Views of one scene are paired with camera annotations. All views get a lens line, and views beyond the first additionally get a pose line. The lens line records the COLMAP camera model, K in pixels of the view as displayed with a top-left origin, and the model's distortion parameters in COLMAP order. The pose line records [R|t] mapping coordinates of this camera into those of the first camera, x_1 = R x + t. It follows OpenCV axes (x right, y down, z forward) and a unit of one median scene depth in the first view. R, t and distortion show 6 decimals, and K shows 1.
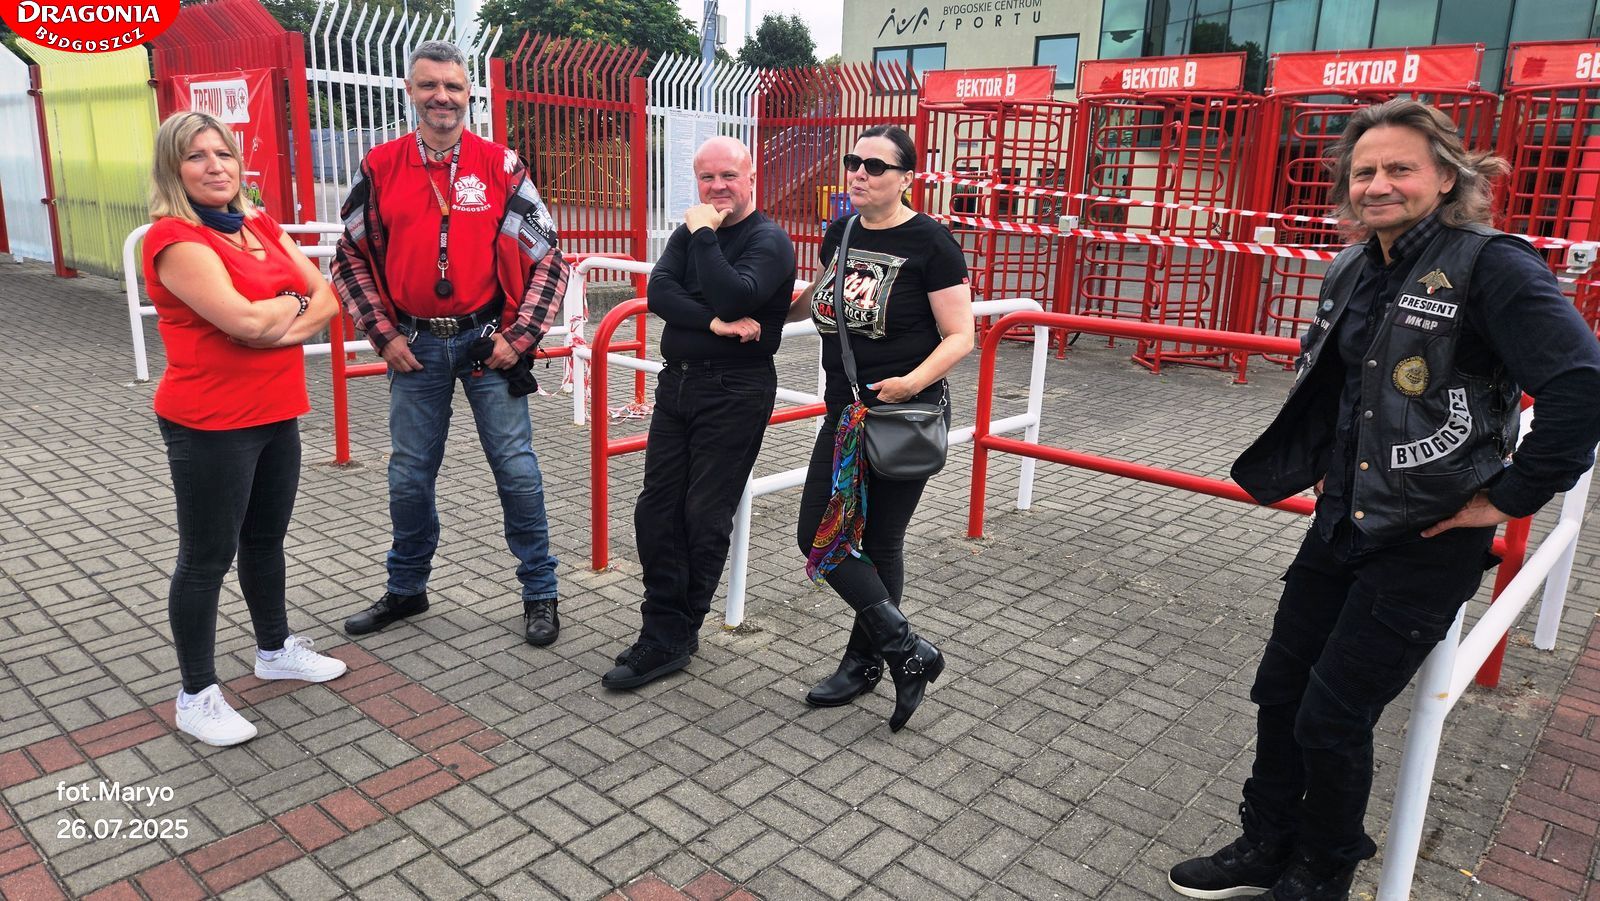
lens RADIAL K [[1103.3, 0, 792.0], [0, 1103.3, 457.7], [0, 0, 1]] dist [0.005750, -0.002570]
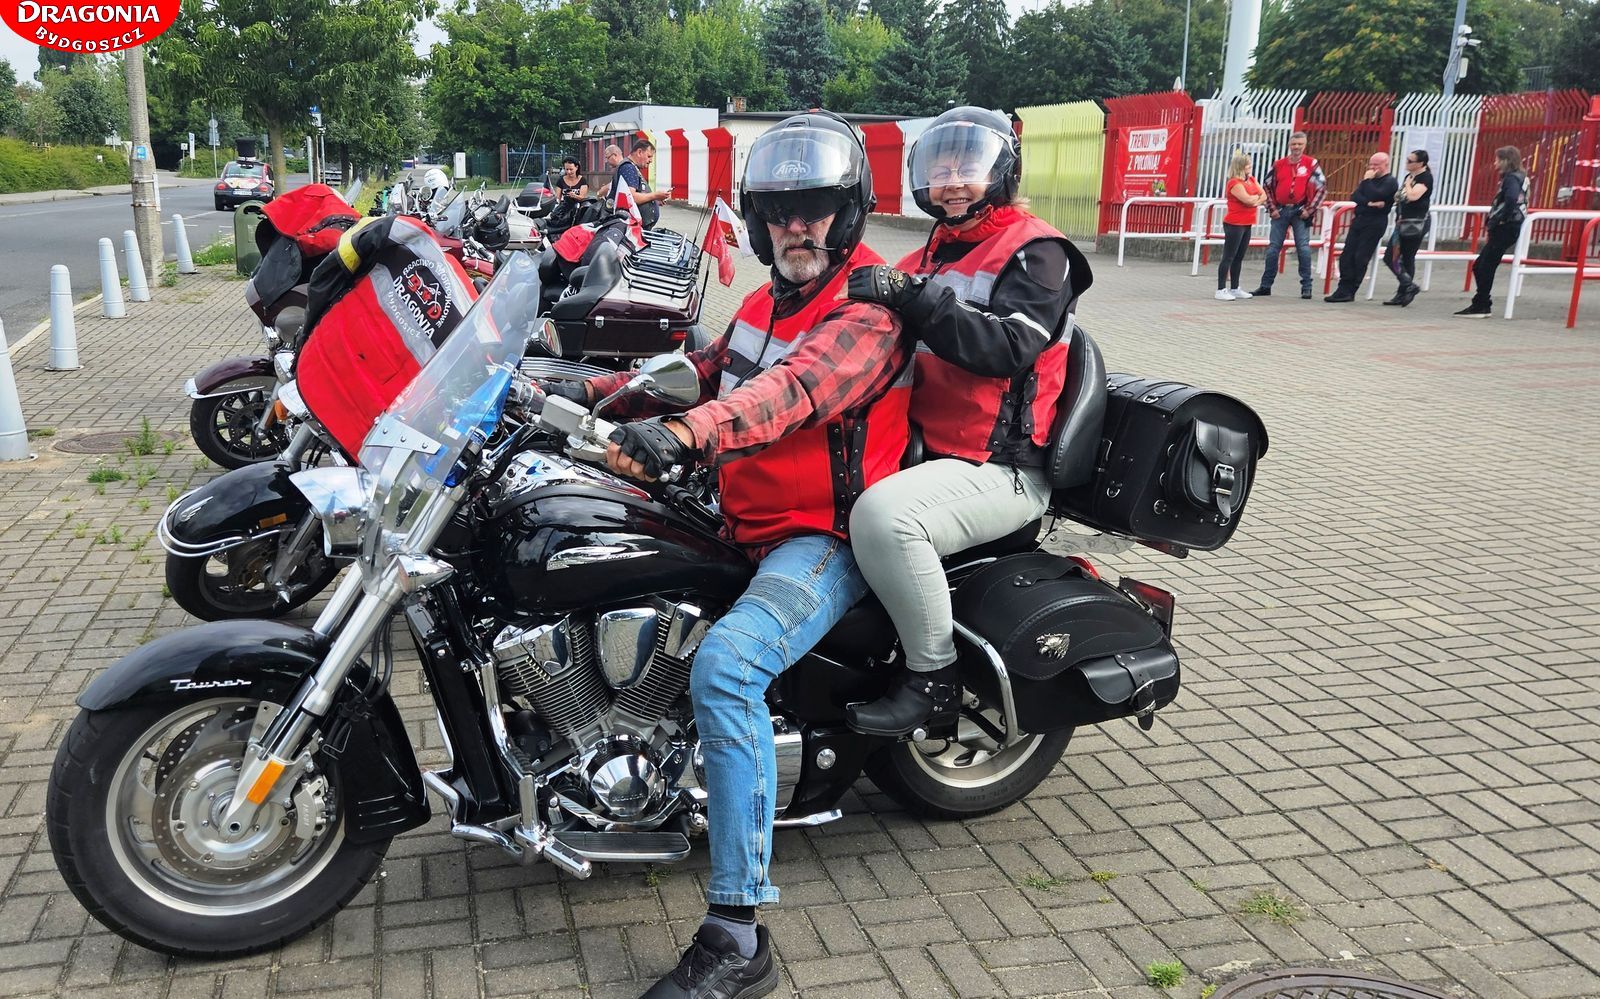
lens RADIAL K [[1368.0, 0, 793.8], [0, 1368.0, 487.3], [0, 0, 1]] dist [0.077963, 0.012228]
pose [[0.847506, 0.093322, -0.522518, 0.754369], [-0.113538, 0.993511, -0.006714, 0.981889], [0.518501, 0.065016, 0.852602, -3.577093]]
